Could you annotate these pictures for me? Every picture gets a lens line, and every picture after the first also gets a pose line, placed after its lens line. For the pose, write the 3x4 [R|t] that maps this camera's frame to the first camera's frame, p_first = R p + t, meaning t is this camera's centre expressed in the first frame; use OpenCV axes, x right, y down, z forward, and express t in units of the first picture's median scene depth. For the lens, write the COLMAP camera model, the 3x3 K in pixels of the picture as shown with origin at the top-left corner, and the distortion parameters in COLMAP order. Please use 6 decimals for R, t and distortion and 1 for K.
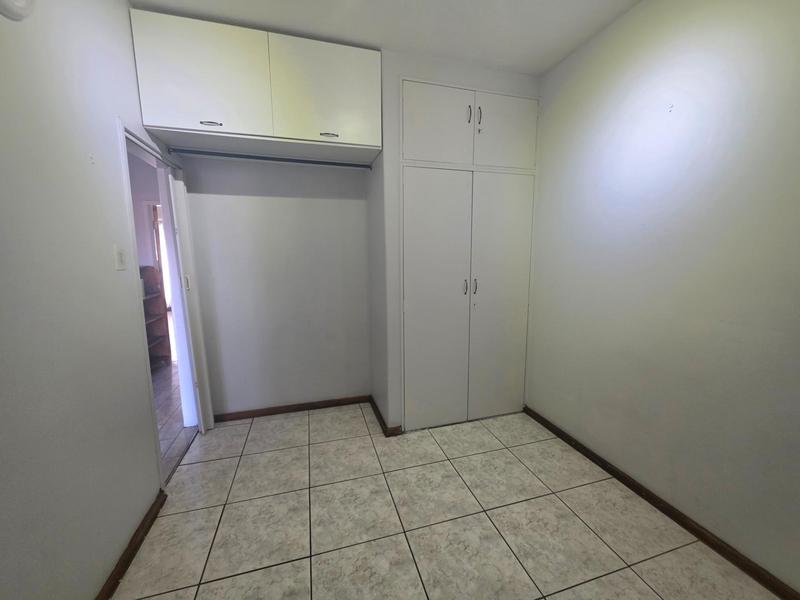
lens RADIAL K [[319.5, 0, 400.0], [0, 319.5, 300.0], [0, 0, 1]] dist [0.000399, -0.000125]
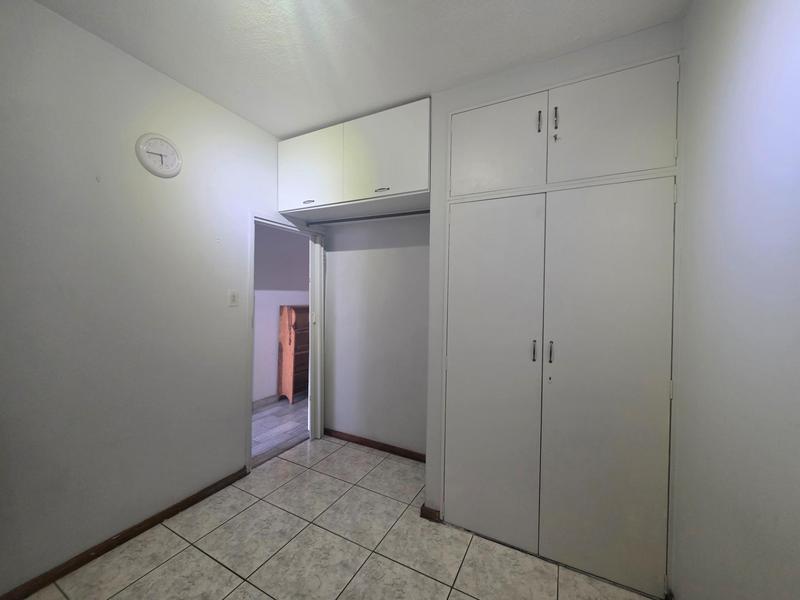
lens RADIAL K [[319.1, 0, 398.7], [0, 319.1, 298.1], [0, 0, 1]] dist [-0.001203, -0.000420]
pose [[0.715434, 0.023189, -0.698296, 0.521627], [-0.120667, 0.988532, -0.090801, -0.059173], [0.688182, 0.149223, 0.710027, 0.297415]]
